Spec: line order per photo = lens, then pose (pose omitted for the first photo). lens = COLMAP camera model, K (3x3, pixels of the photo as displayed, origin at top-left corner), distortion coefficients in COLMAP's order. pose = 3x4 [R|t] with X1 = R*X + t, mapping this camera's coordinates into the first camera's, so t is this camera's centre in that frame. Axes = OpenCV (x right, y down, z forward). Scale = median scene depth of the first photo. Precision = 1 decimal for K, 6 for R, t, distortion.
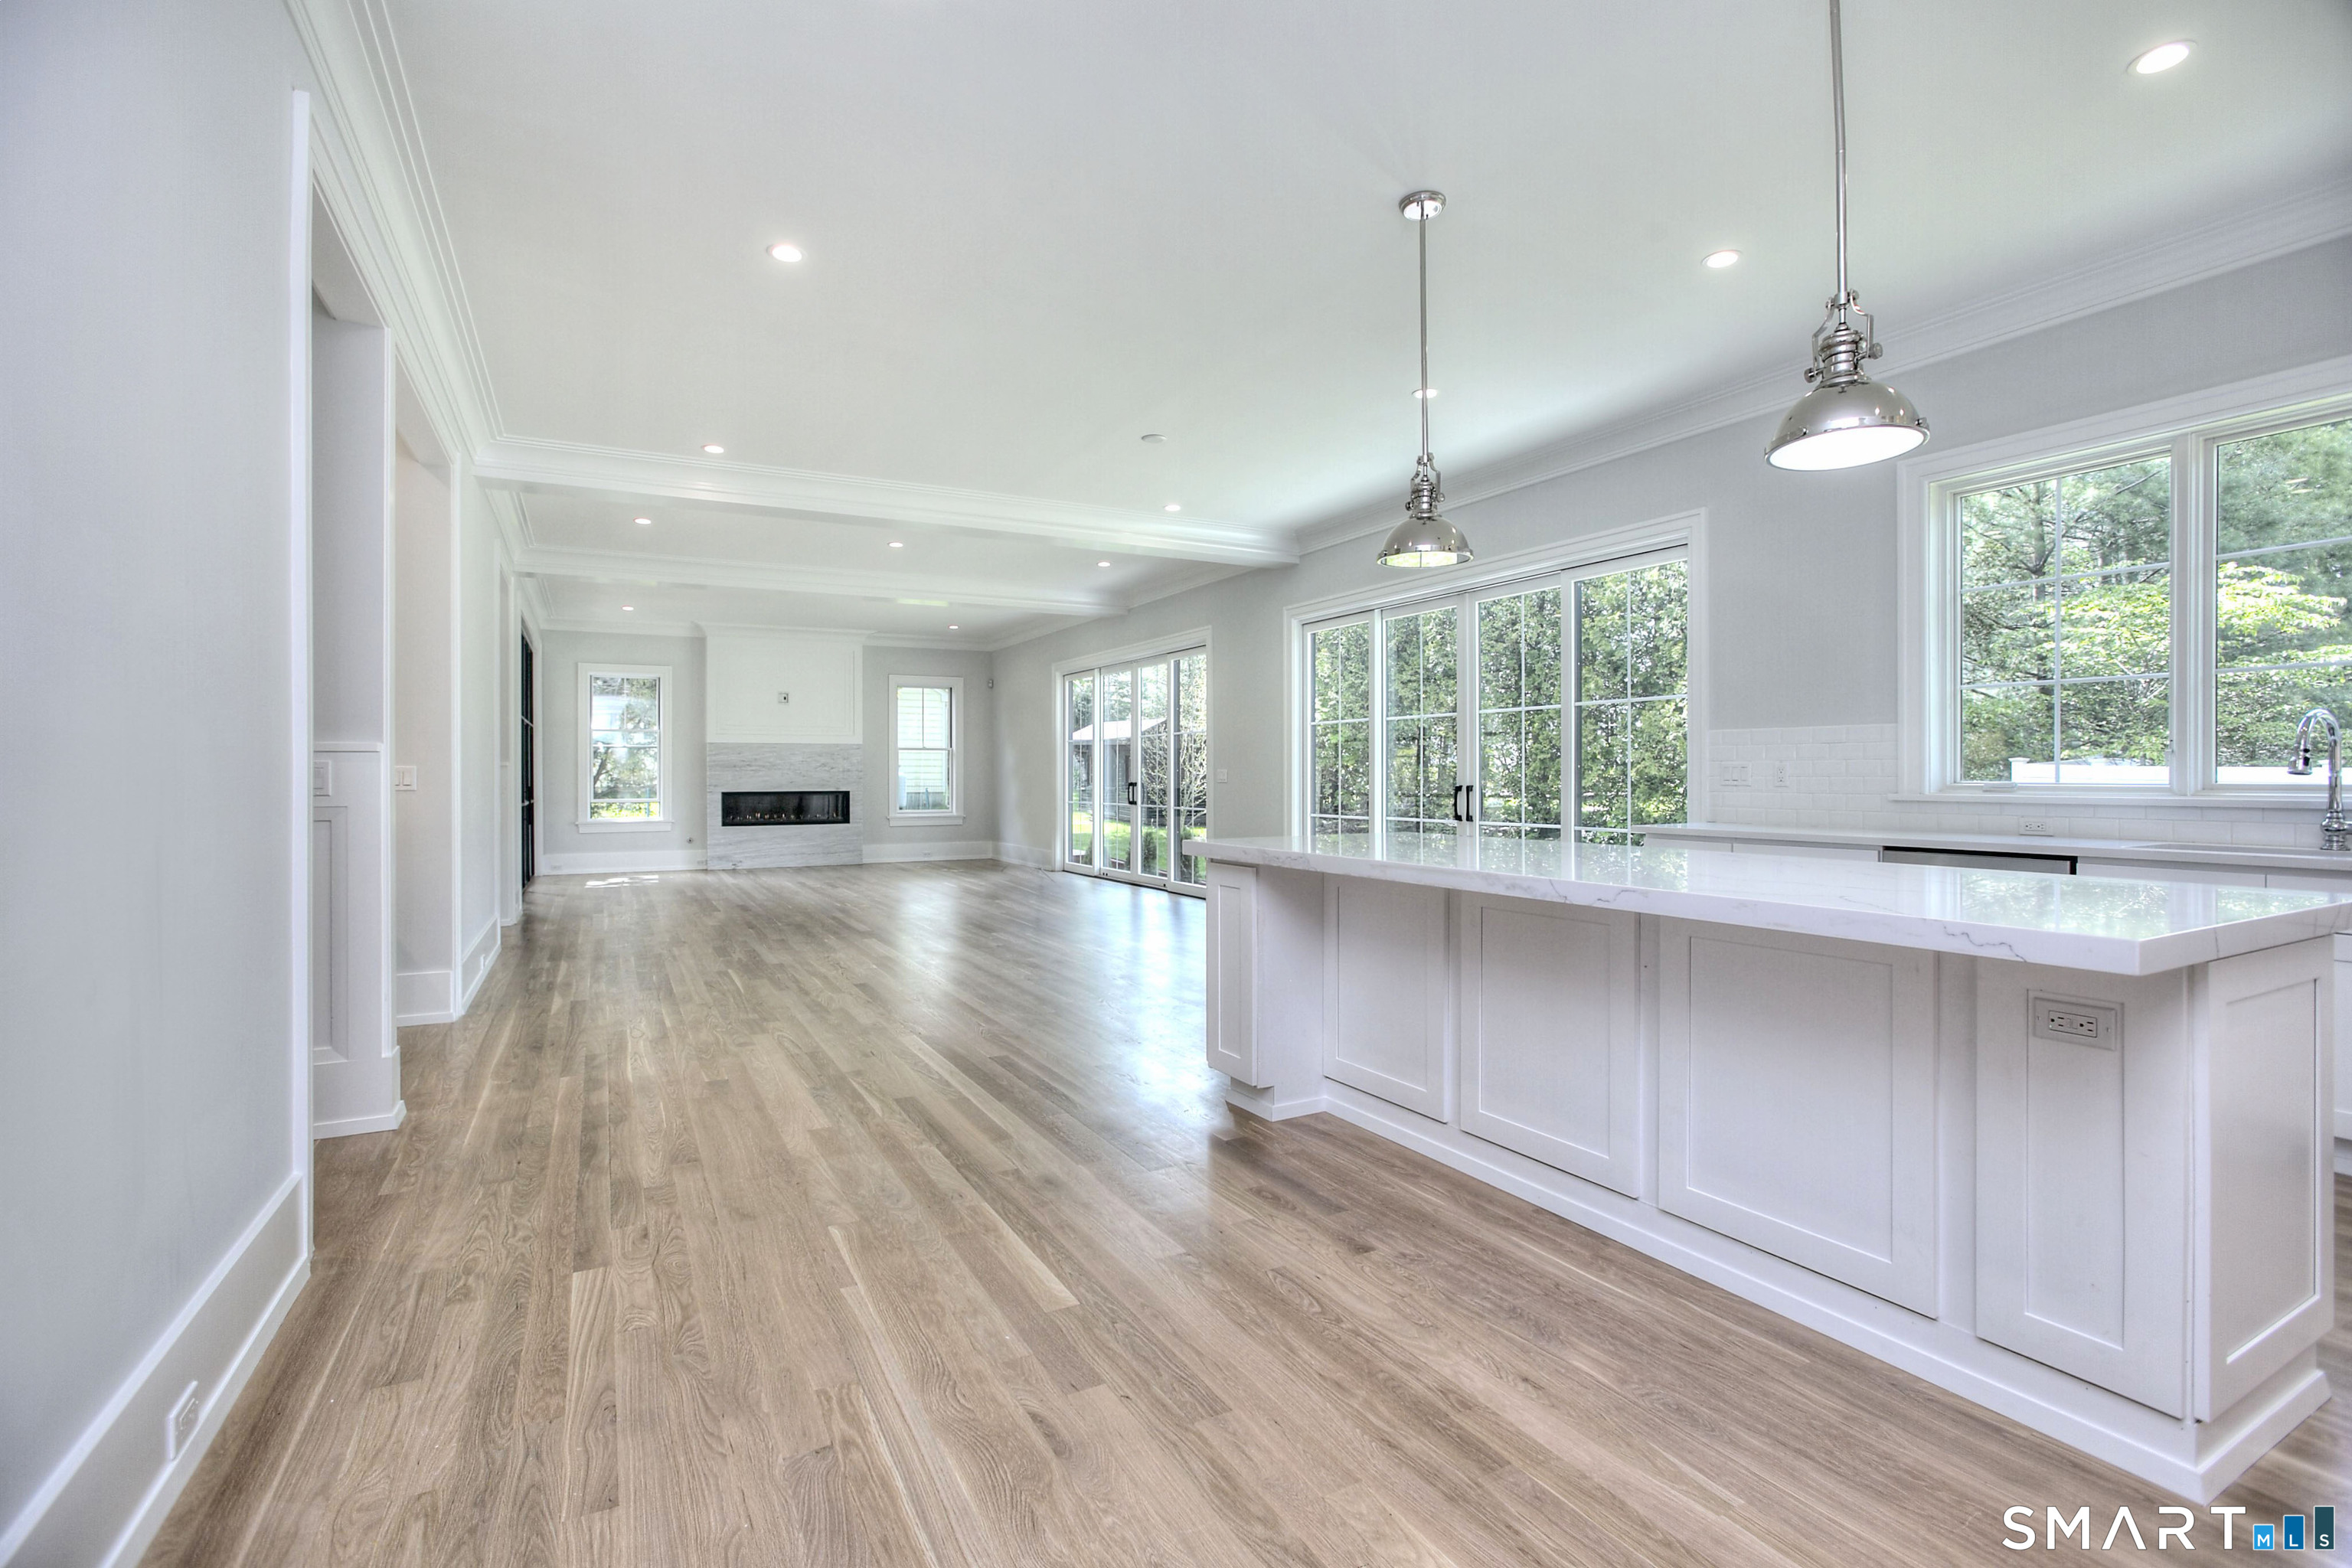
lens RADIAL K [[1090.2, 0, 1174.8], [0, 1090.2, 792.9], [0, 0, 1]] dist [-0.035080, 0.006585]
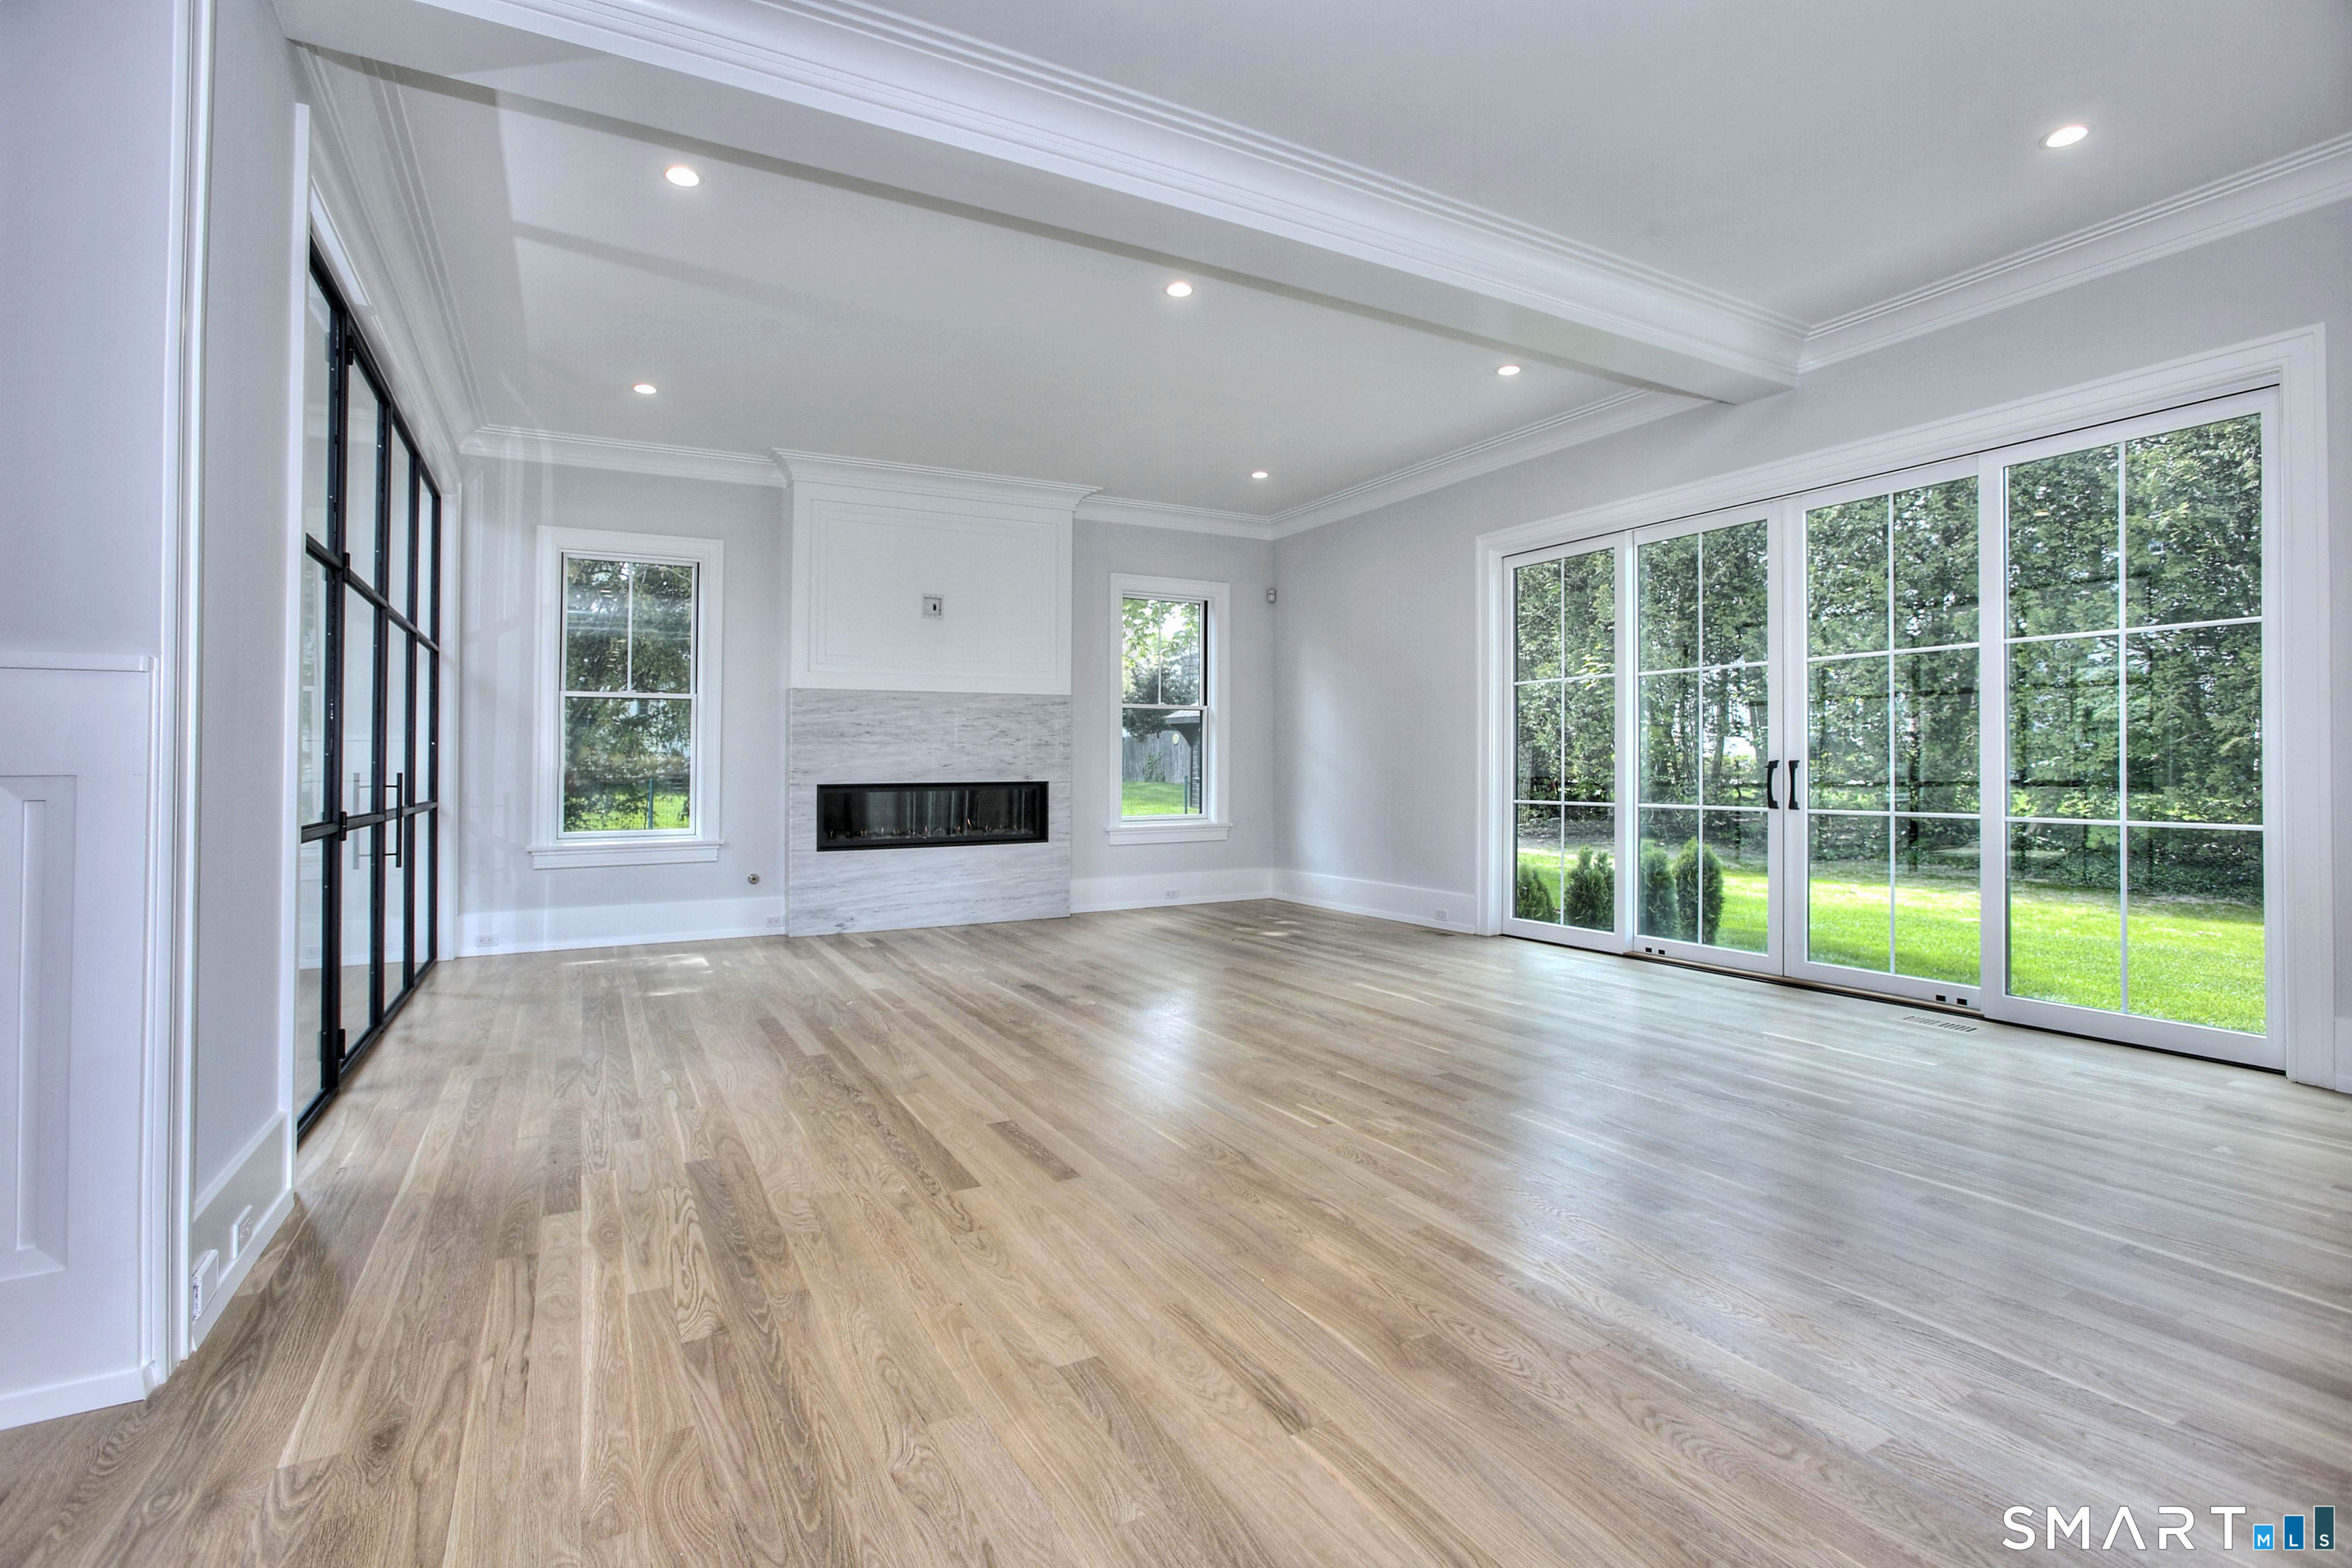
lens RADIAL K [[1090.2, 0, 1185.5], [0, 1090.2, 759.9], [0, 0, 1]] dist [-0.035080, 0.006585]
pose [[0.999869, -0.009673, 0.012965, -0.239442], [0.009798, 0.999906, -0.009611, -0.005886], [-0.012871, 0.009737, 0.999870, 0.463913]]
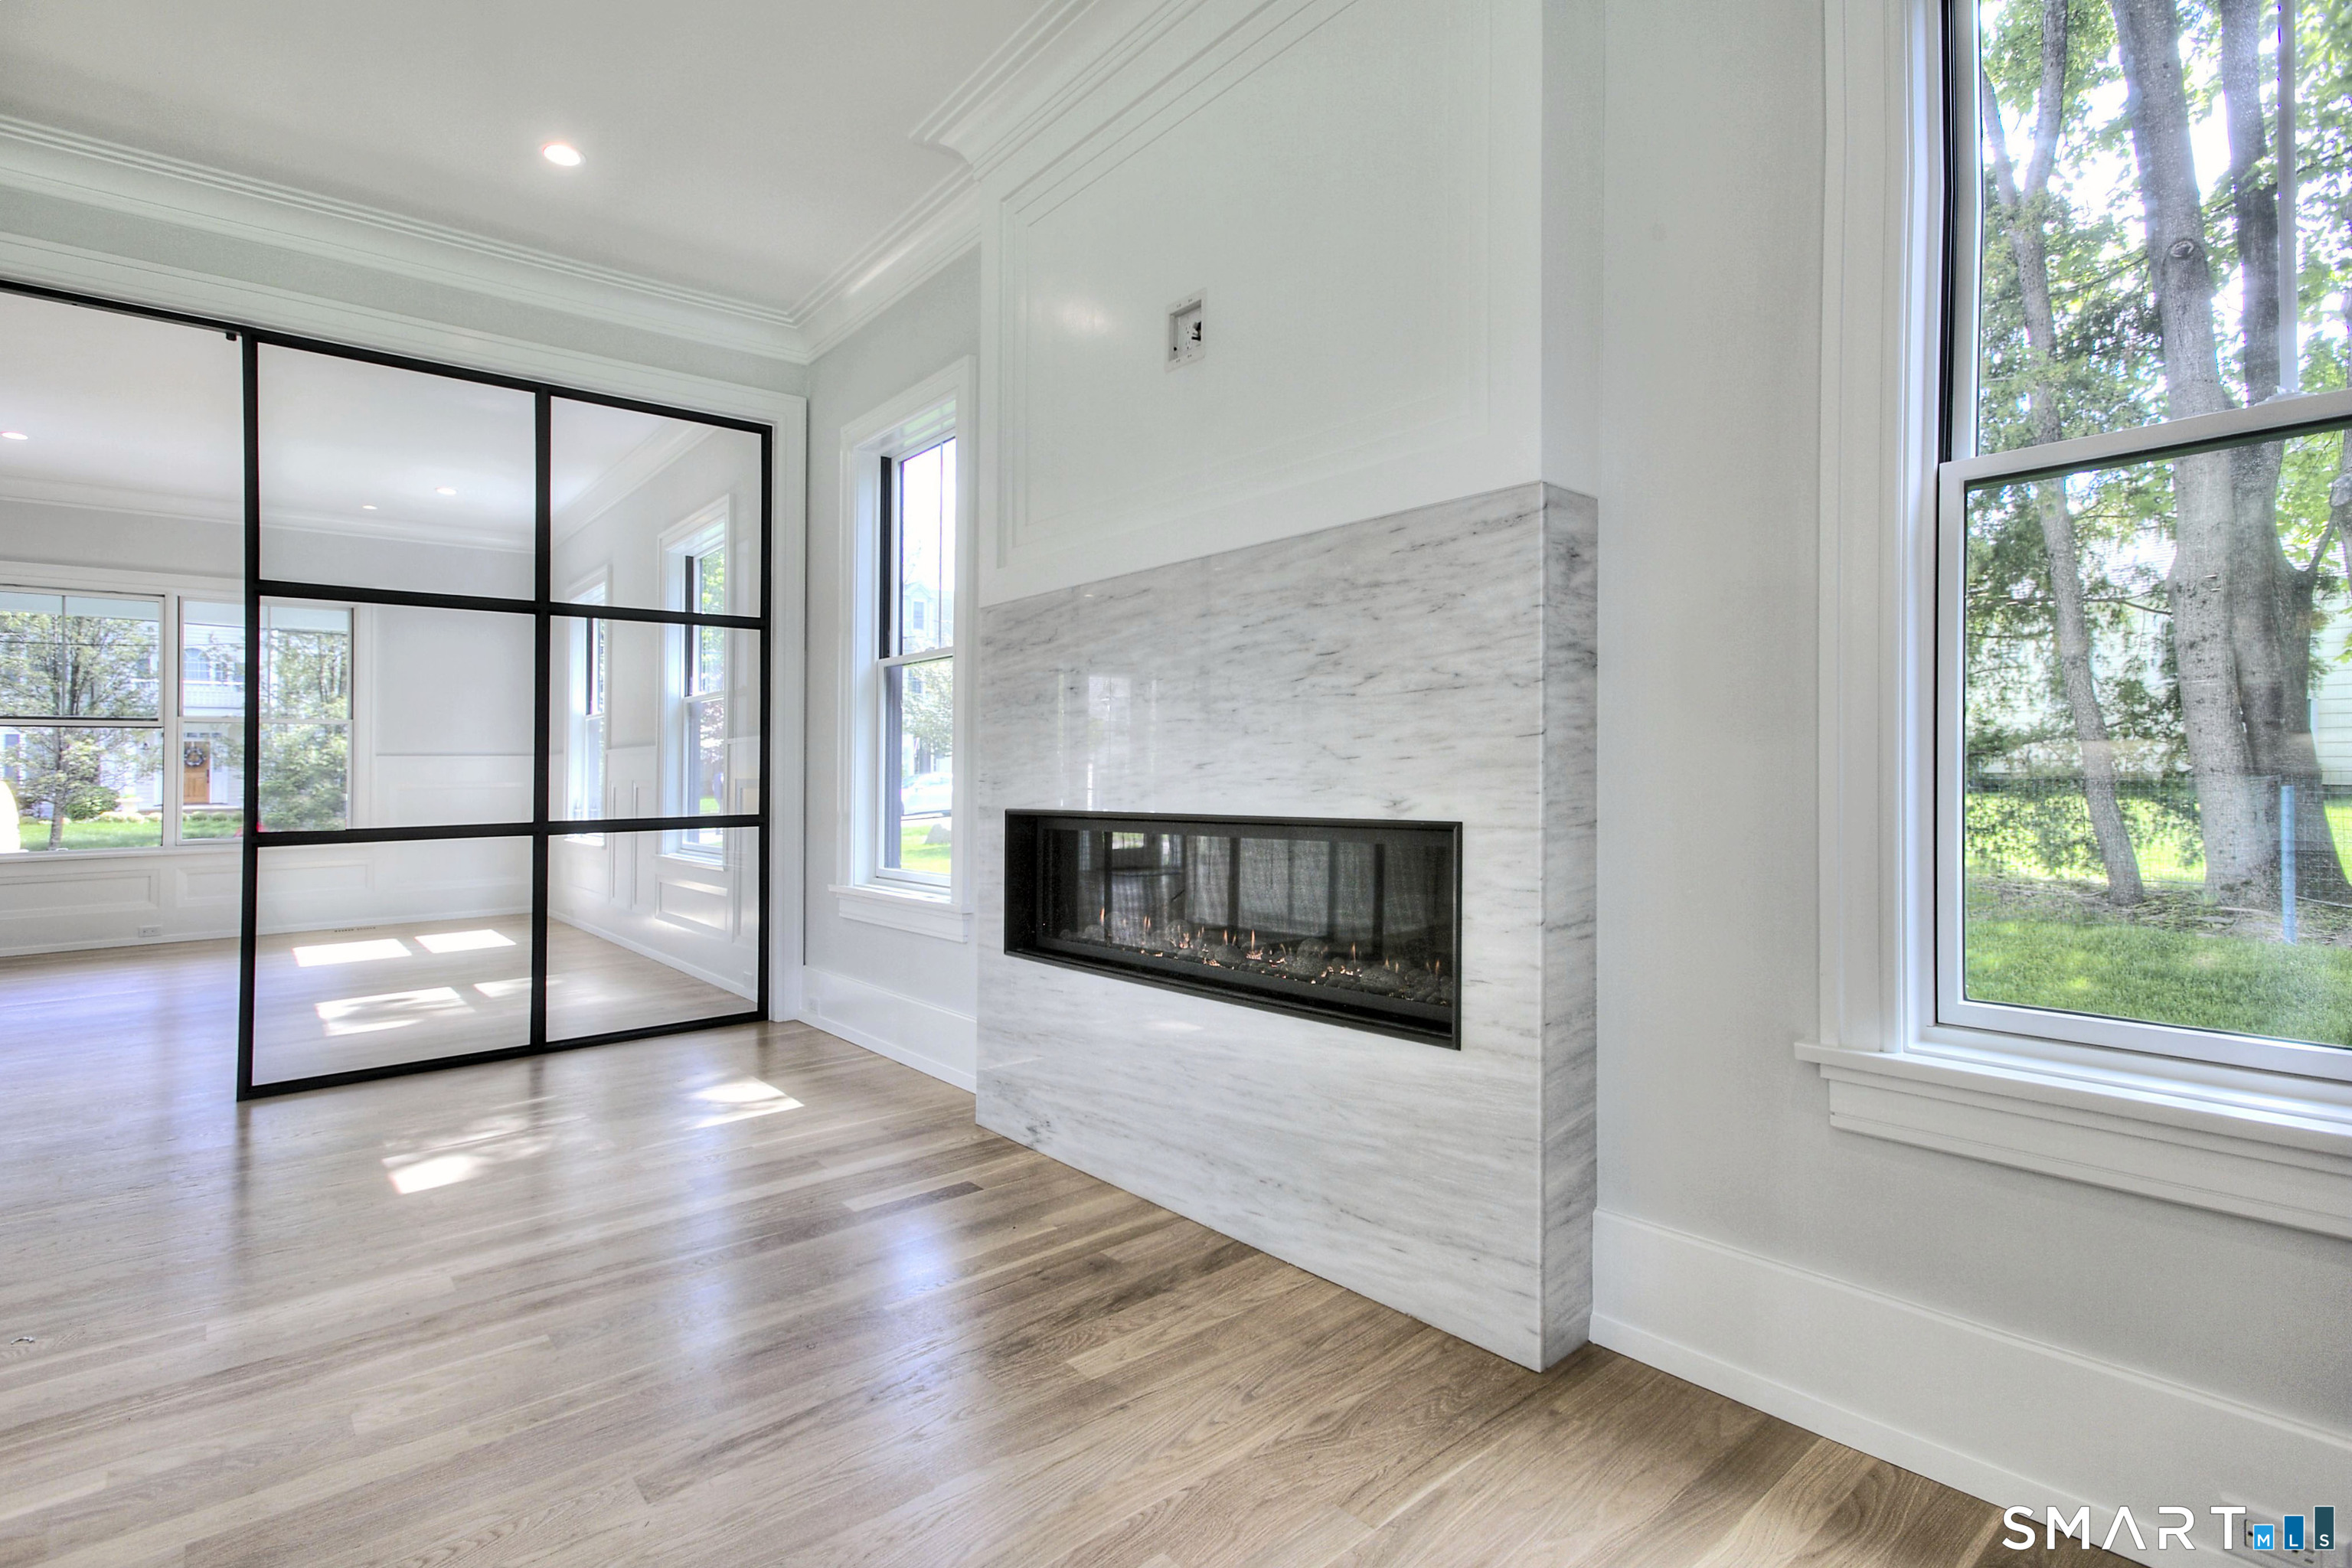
lens RADIAL K [[1147.5, 0, 1182.5], [0, 1147.5, 782.3], [0, 0, 1]] dist [-0.004776, 0.002268]
pose [[0.220445, -0.002232, -0.975397, -0.159510], [-0.000211, 0.999997, -0.002335, -0.006166], [0.975399, 0.000720, 0.220443, 0.939548]]
